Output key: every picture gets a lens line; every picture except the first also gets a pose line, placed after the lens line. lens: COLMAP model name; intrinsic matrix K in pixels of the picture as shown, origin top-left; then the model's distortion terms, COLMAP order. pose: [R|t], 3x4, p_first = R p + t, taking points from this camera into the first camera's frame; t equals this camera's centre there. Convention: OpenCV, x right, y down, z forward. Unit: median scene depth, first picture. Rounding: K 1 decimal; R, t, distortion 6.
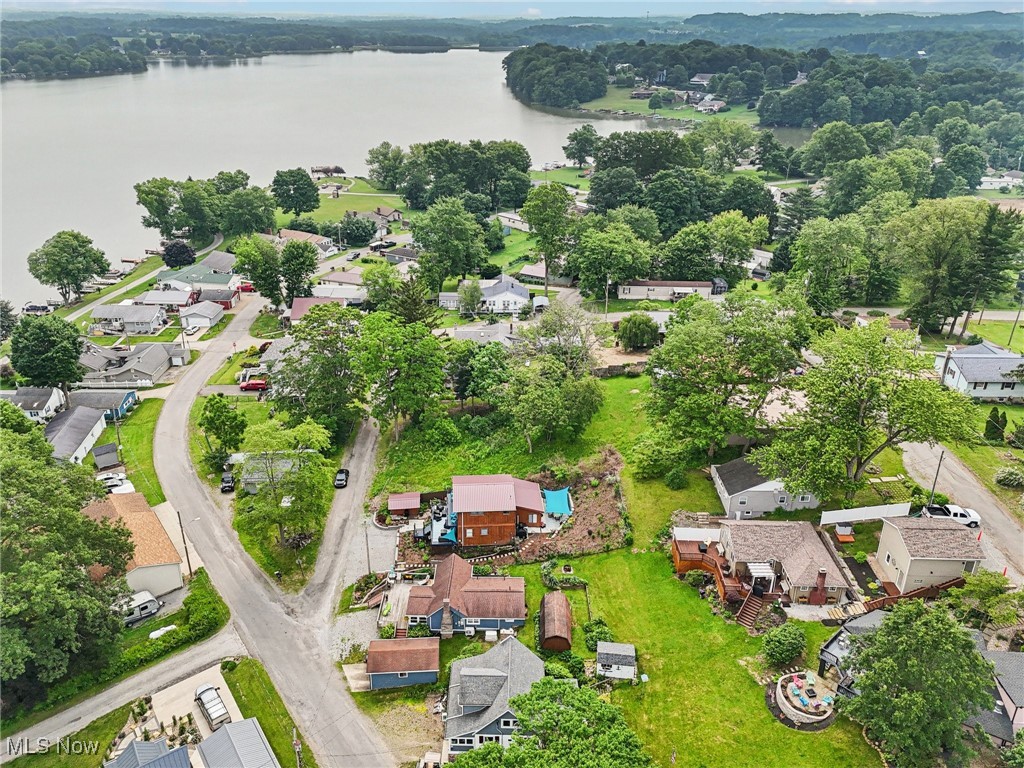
lens RADIAL K [[787.1, 0, 493.6], [0, 787.1, 334.5], [0, 0, 1]] dist [0.051786, 0.001666]
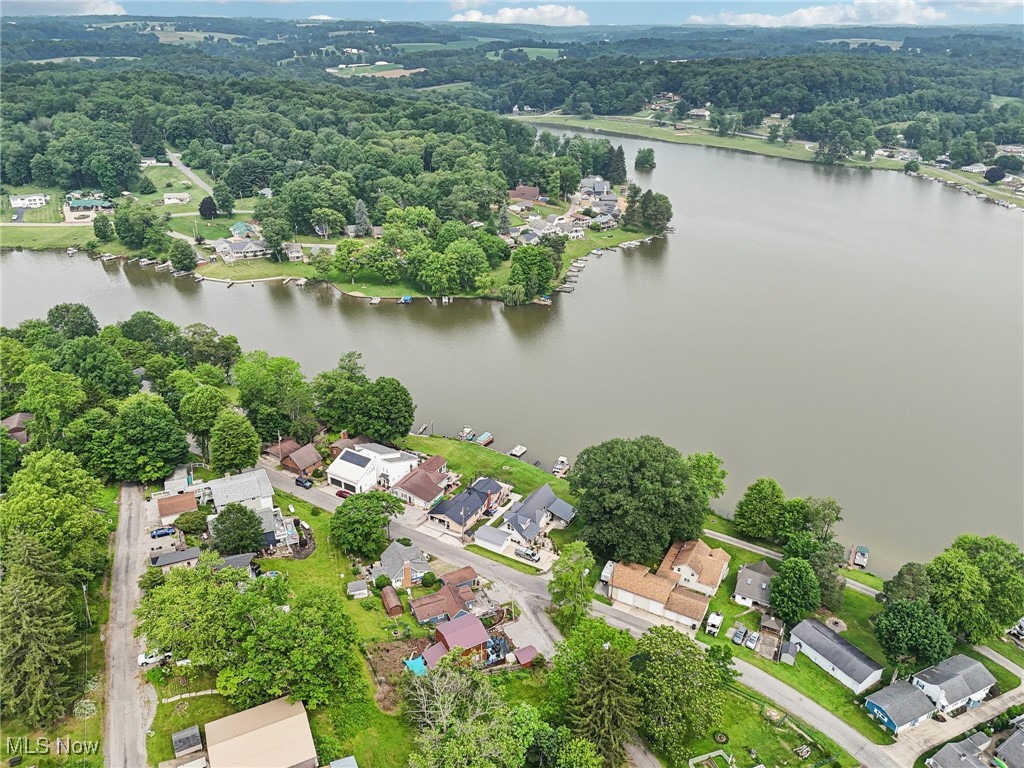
lens RADIAL K [[759.5, 0, 512.0], [0, 759.5, 384.0], [0, 0, 1]] dist [0.074308, -0.068421]
pose [[-0.897283, 0.178236, -0.403874, 0.435583], [-0.180526, 0.686731, 0.704138, -1.254038], [0.402856, 0.704722, -0.584016, 1.691546]]
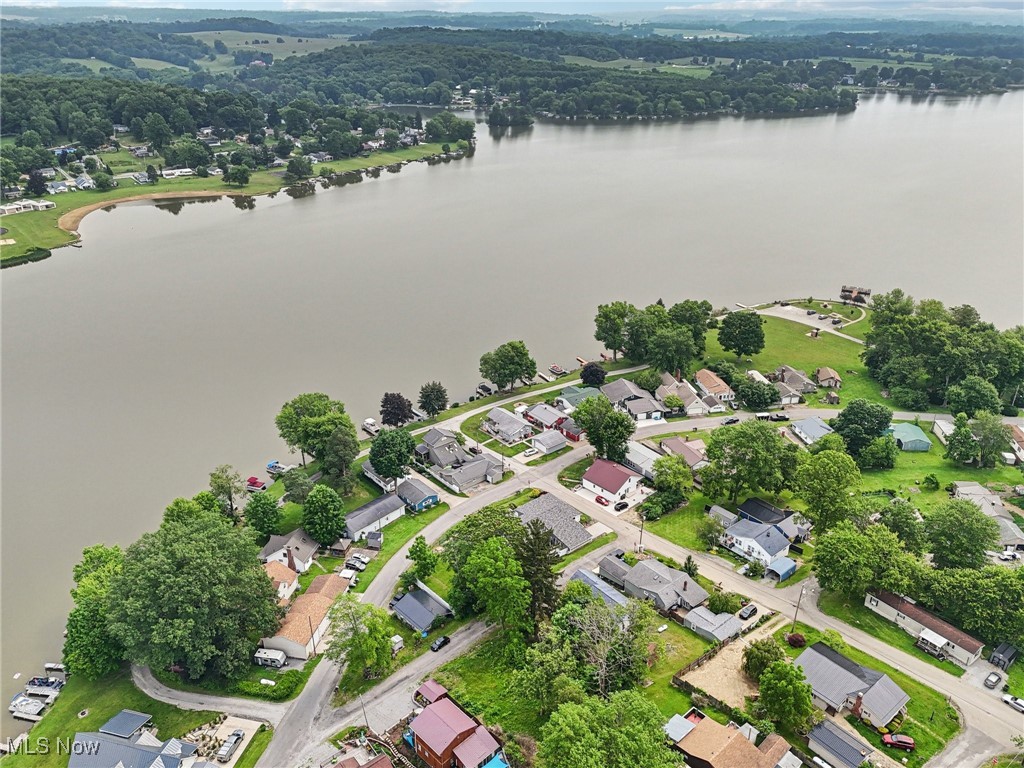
lens RADIAL K [[779.7, 0, 515.1], [0, 779.7, 381.6], [0, 0, 1]] dist [0.080713, -0.078657]
pose [[0.659807, 0.321918, -0.678987, 0.819120], [-0.282660, 0.943550, 0.172675, -0.629130], [0.696246, 0.077990, 0.713554, 0.143211]]
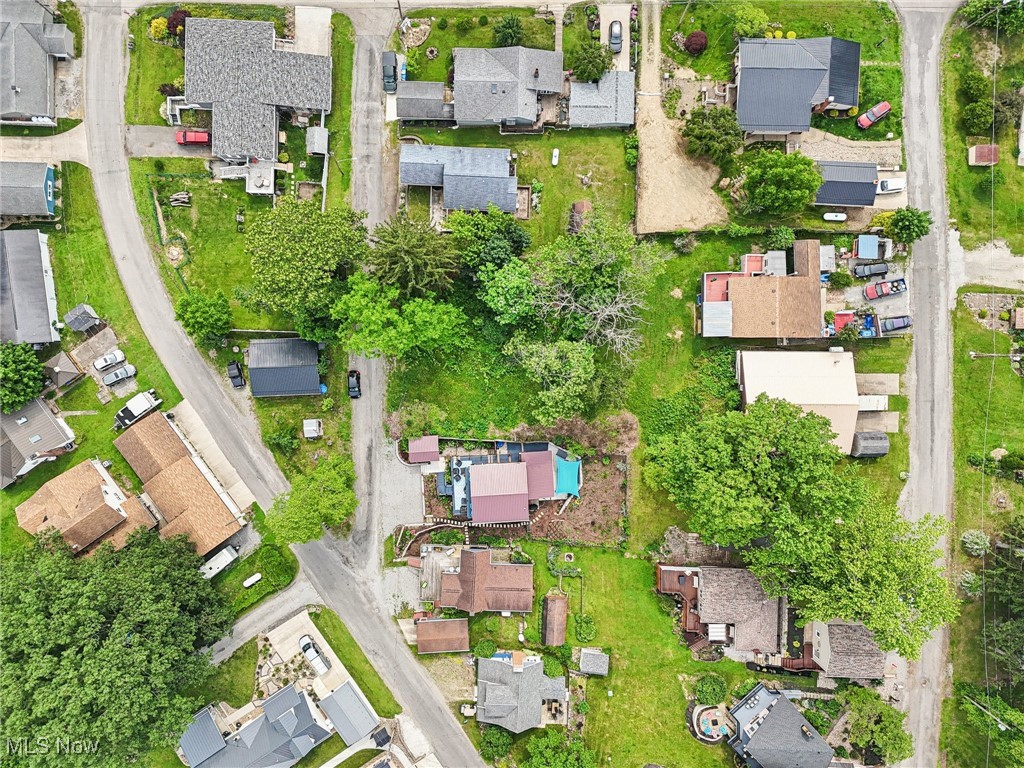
lens RADIAL K [[779.7, 0, 515.1], [0, 779.7, 381.6], [0, 0, 1]] dist [0.080713, -0.078657]
pose [[0.999788, 0.004802, 0.019999, -0.015298], [-0.020405, 0.353593, 0.935177, -0.930324], [-0.002581, -0.935387, 0.353616, 0.839206]]
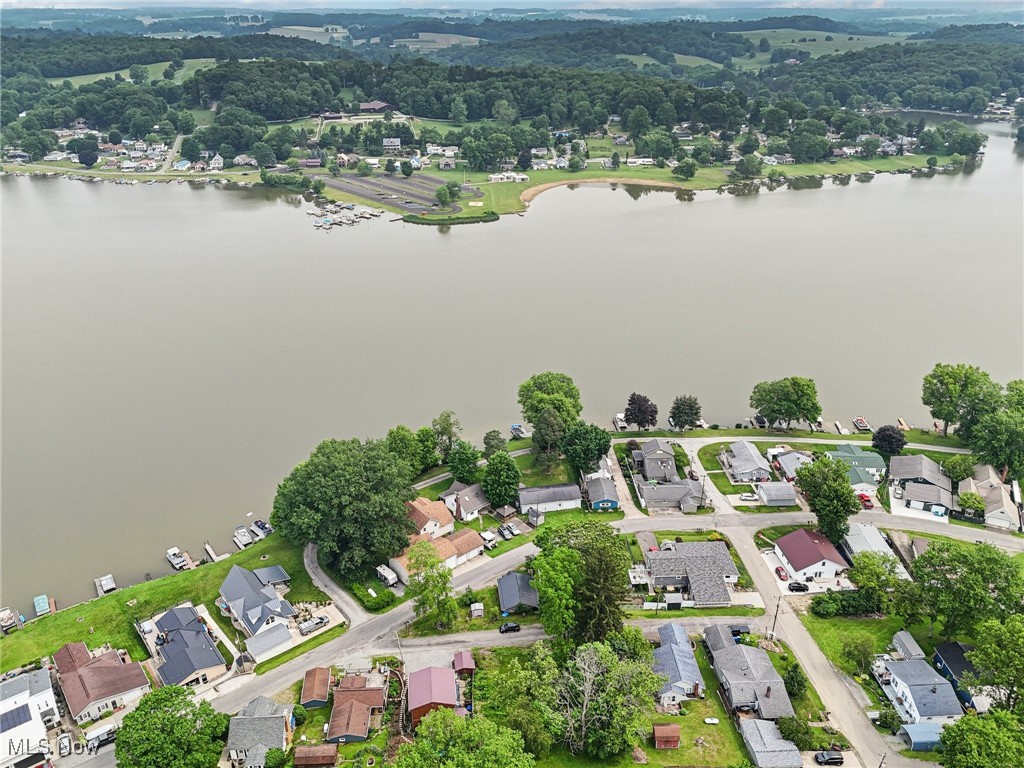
lens RADIAL K [[779.7, 0, 515.1], [0, 779.7, 381.6], [0, 0, 1]] dist [0.080713, -0.078657]
pose [[0.075857, 0.427553, -0.900802, 1.074004], [-0.371077, 0.850621, 0.372486, -0.871529], [0.925499, 0.306011, 0.223180, 0.734688]]
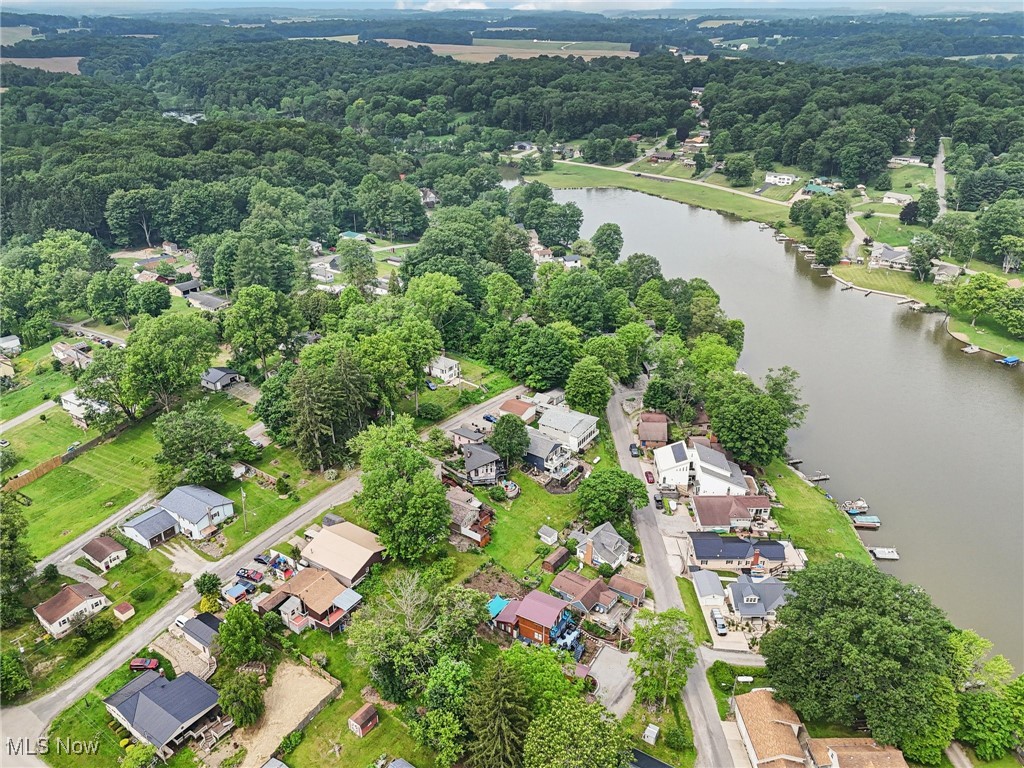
lens RADIAL K [[779.7, 0, 515.1], [0, 779.7, 381.6], [0, 0, 1]] dist [0.080713, -0.078657]
pose [[-0.831304, -0.243549, 0.499617, -0.675882], [0.206619, 0.699060, 0.684561, -1.258336], [-0.515986, 0.672309, -0.530810, 1.679987]]
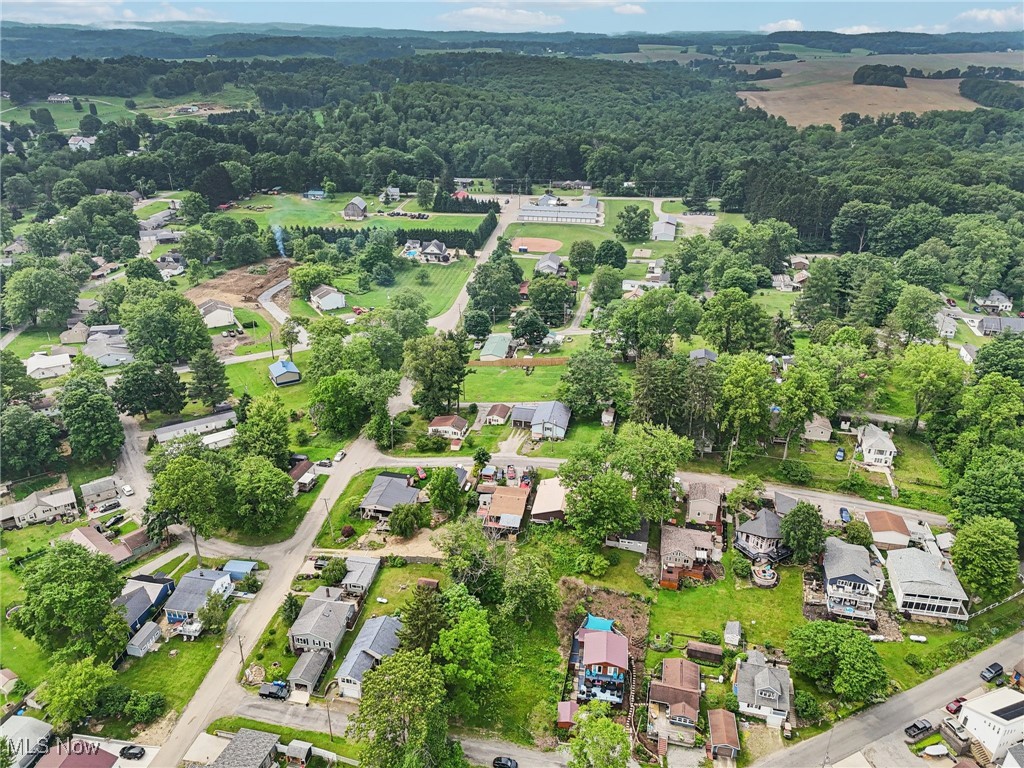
lens RADIAL K [[759.5, 0, 512.0], [0, 759.5, 384.0], [0, 0, 1]] dist [0.074308, -0.068421]
pose [[0.190990, -0.424840, 0.884892, -1.193422], [0.360232, 0.868922, 0.339422, -0.845429], [-0.913102, 0.253941, 0.318996, 0.635681]]
